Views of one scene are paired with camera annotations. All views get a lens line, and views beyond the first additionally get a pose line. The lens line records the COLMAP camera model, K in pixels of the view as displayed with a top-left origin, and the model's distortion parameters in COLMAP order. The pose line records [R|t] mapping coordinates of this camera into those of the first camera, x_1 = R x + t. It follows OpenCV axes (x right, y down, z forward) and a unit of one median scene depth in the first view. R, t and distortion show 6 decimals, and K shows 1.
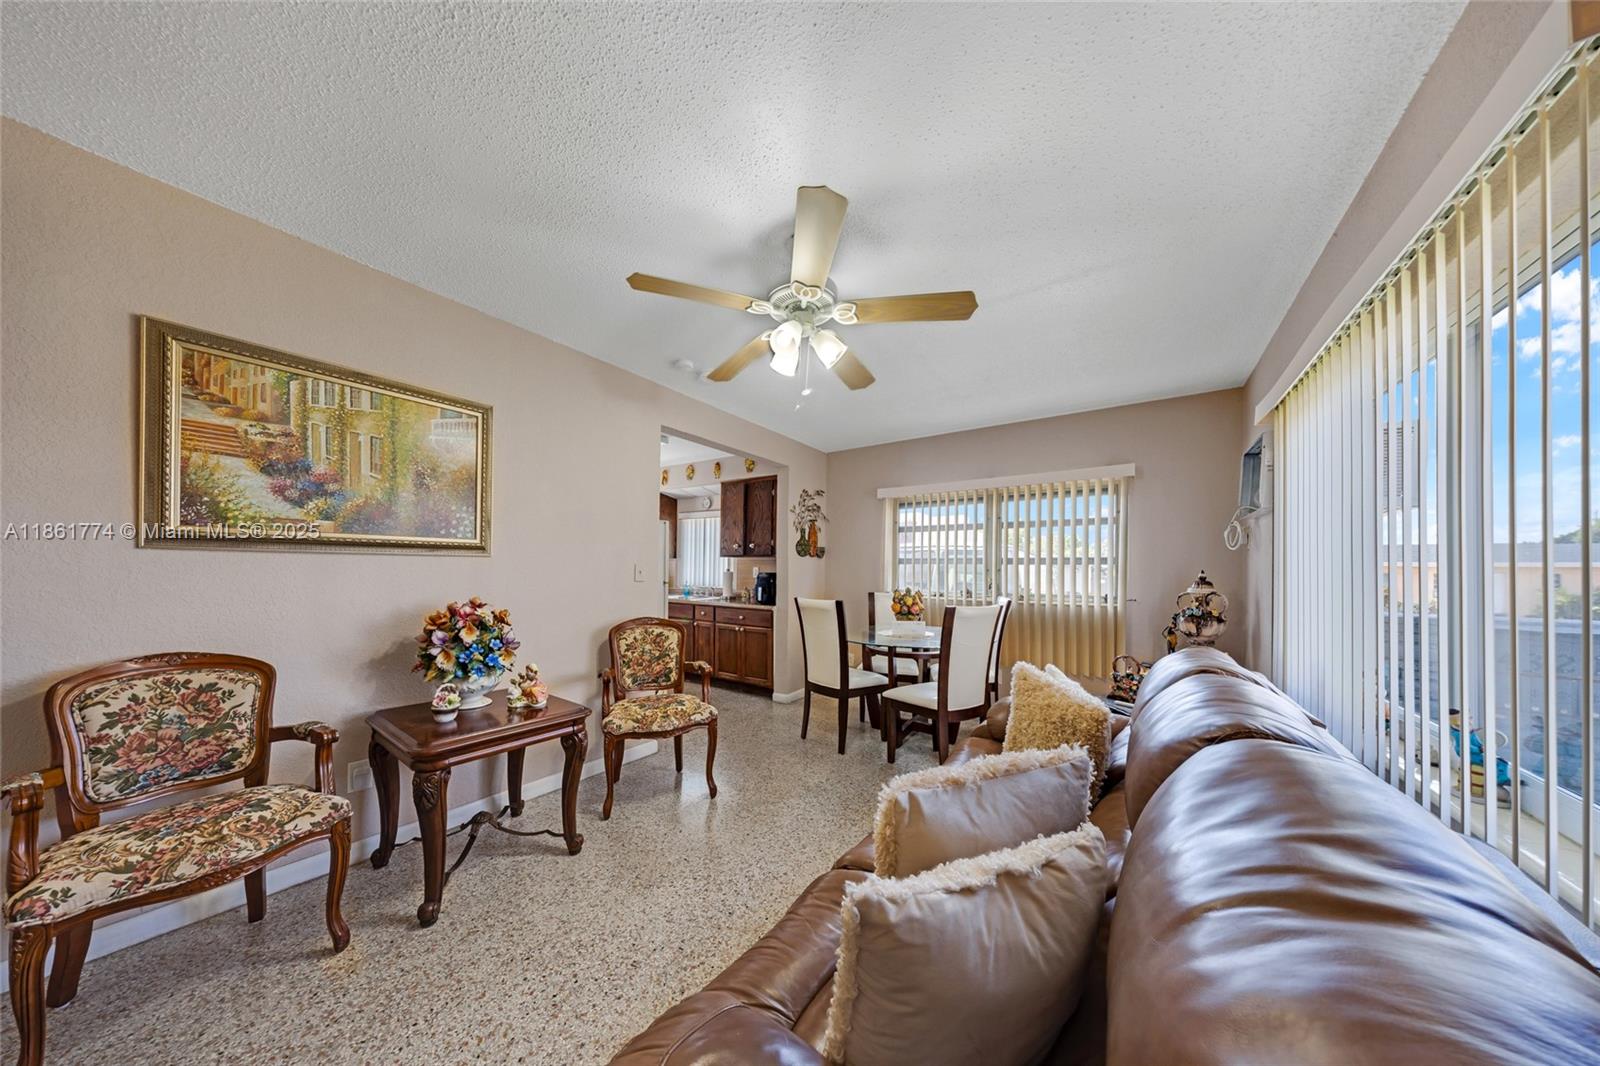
lens RADIAL K [[459.5, 0, 793.2], [0, 459.5, 564.2], [0, 0, 1]] dist [0.000447, -0.000005]
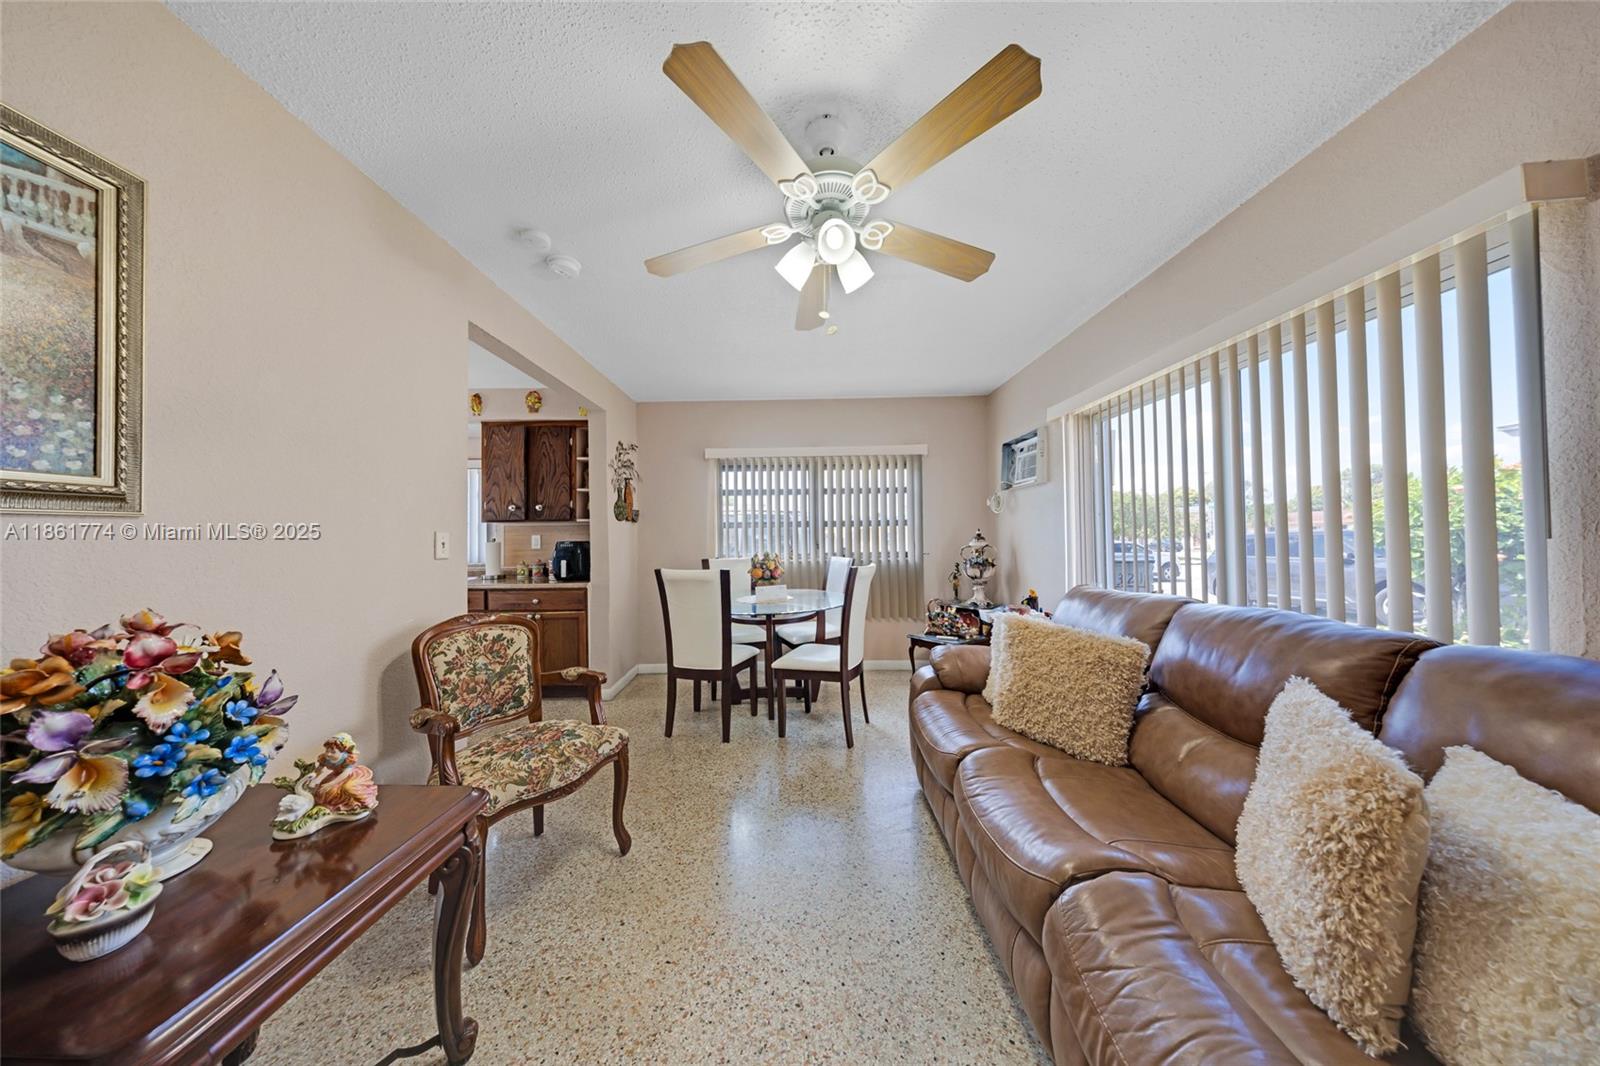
lens RADIAL K [[455.3, 0, 789.2], [0, 455.3, 526.8], [0, 0, 1]] dist [-0.000394, 0.000016]
pose [[0.829927, -0.012219, 0.557738, -0.306532], [0.016949, 0.999851, -0.003315, 0.003442], [-0.557614, 0.012204, 0.830011, 0.228969]]
